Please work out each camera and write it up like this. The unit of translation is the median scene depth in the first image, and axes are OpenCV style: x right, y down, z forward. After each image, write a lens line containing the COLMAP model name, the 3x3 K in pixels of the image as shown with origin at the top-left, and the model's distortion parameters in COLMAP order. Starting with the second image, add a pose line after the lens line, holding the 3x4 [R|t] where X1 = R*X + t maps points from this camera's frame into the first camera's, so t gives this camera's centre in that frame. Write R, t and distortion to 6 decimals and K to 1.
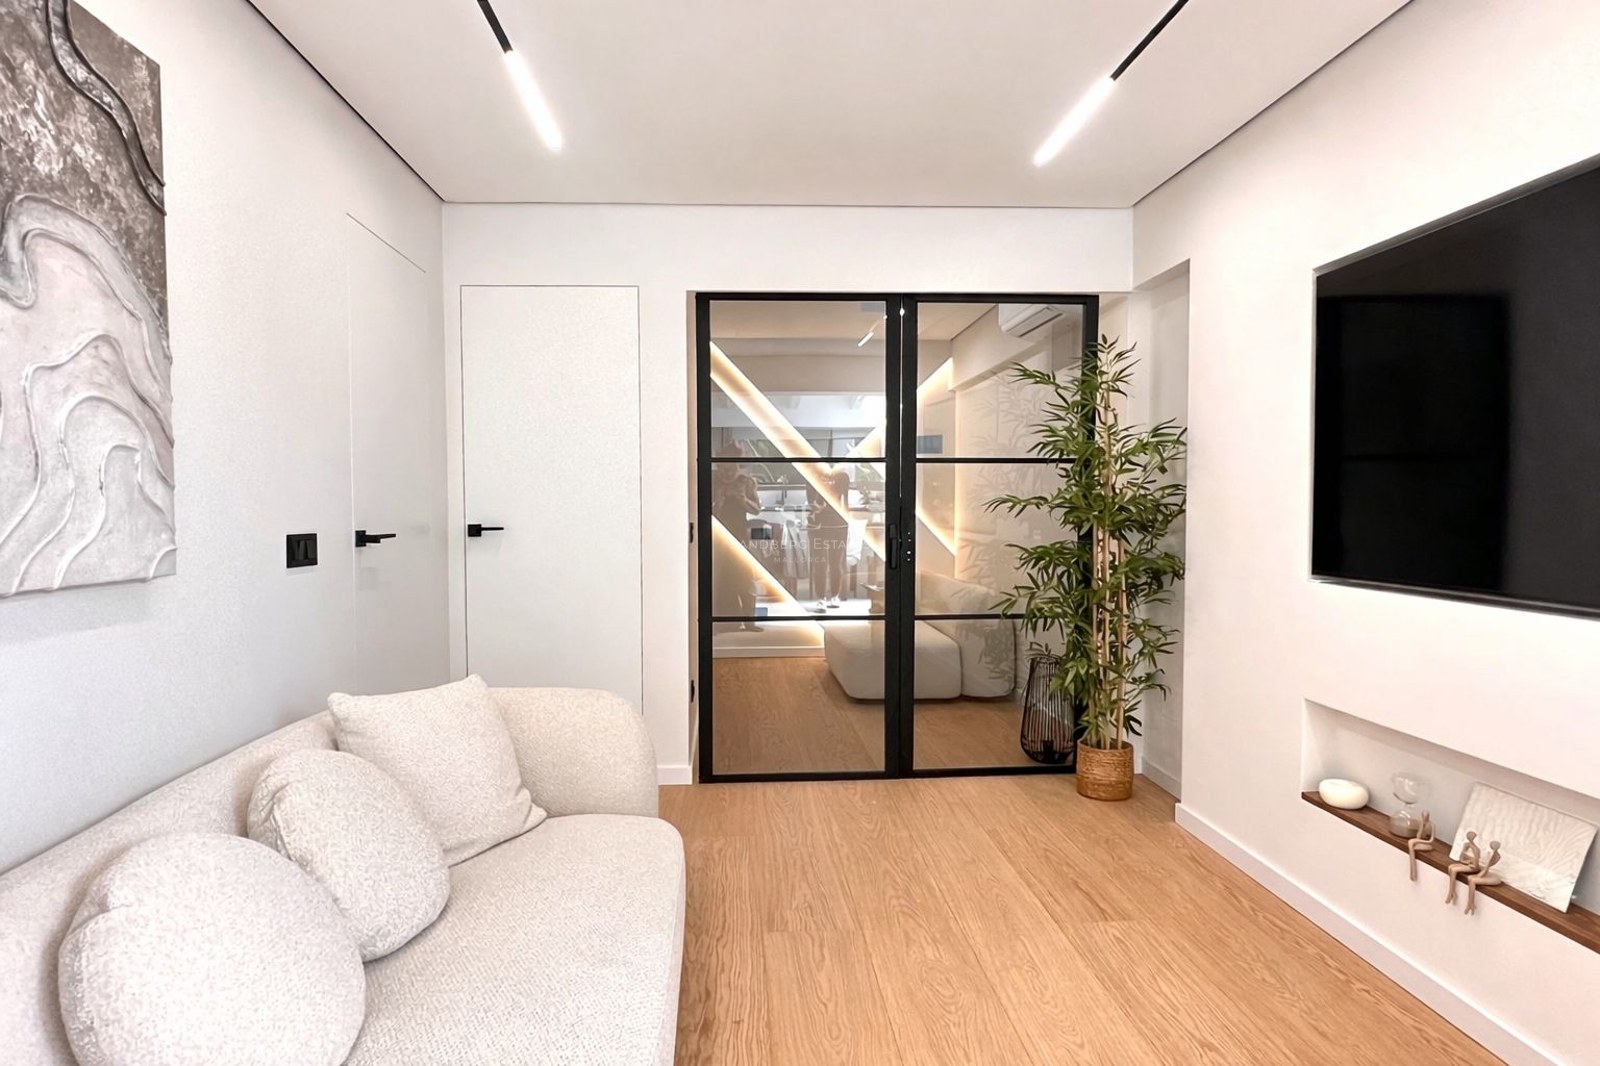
lens RADIAL K [[914.0, 0, 800.0], [0, 914.0, 533.0], [0, 0, 1]] dist [0.000638, 0.000172]
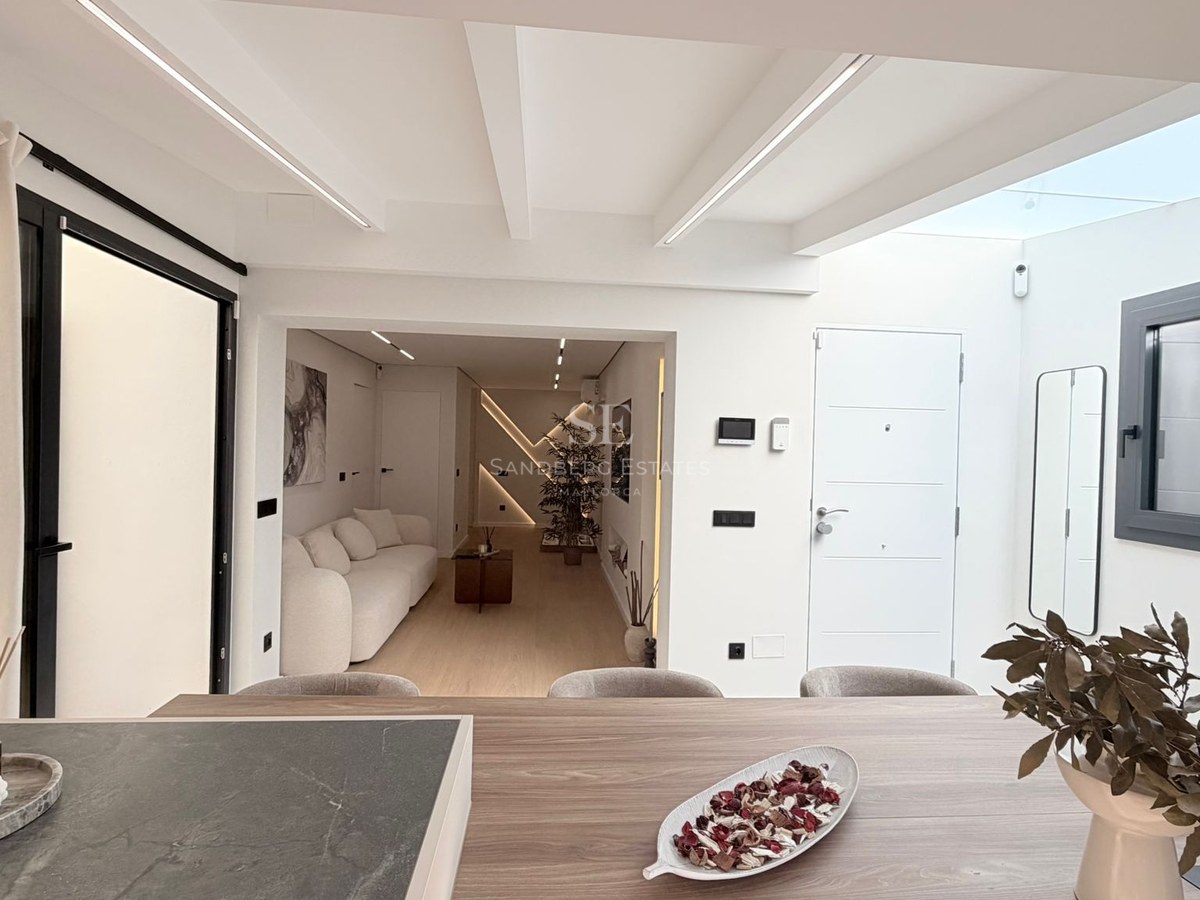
lens RADIAL K [[632.7, 0, 600.0], [0, 632.7, 450.0], [0, 0, 1]] dist [0.004553, -0.001252]
pose [[0.999235, 0.030446, 0.024541, 0.454632], [-0.029955, 0.999349, -0.020129, -0.069658], [-0.025138, 0.019378, 0.999496, -1.639284]]
